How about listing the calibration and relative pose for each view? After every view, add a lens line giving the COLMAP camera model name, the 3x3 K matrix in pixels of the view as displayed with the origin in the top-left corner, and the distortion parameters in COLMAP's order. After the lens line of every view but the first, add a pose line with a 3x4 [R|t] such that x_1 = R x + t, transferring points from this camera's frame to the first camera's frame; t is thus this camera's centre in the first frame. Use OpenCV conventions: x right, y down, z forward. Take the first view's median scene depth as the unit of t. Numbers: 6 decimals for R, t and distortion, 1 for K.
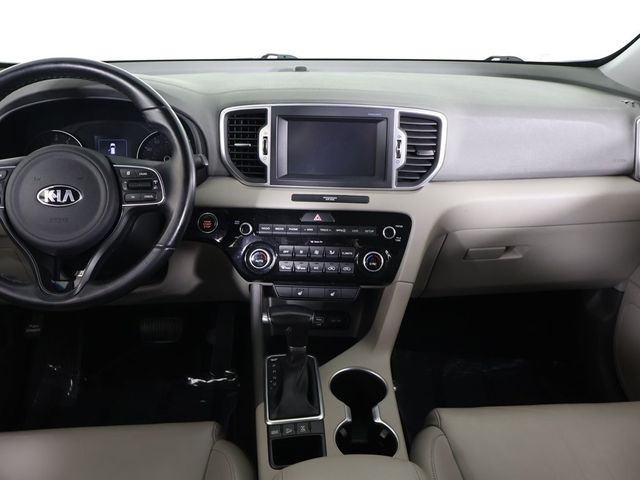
lens RADIAL K [[604.7, 0, 320.0], [0, 604.7, 240.0], [0, 0, 1]] dist [-0.020233, -0.006942]
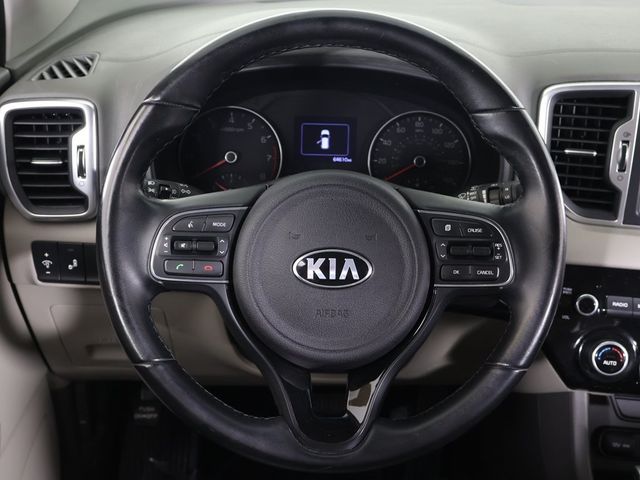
lens RADIAL K [[906.4, 0, 320.0], [0, 906.4, 240.0], [0, 0, 1]] dist [0.015991, -0.050417]
pose [[0.996754, 0.045884, -0.066158, -0.315922], [-0.041238, 0.996697, 0.069957, -0.127560], [0.069150, -0.067002, 0.995354, 0.135004]]
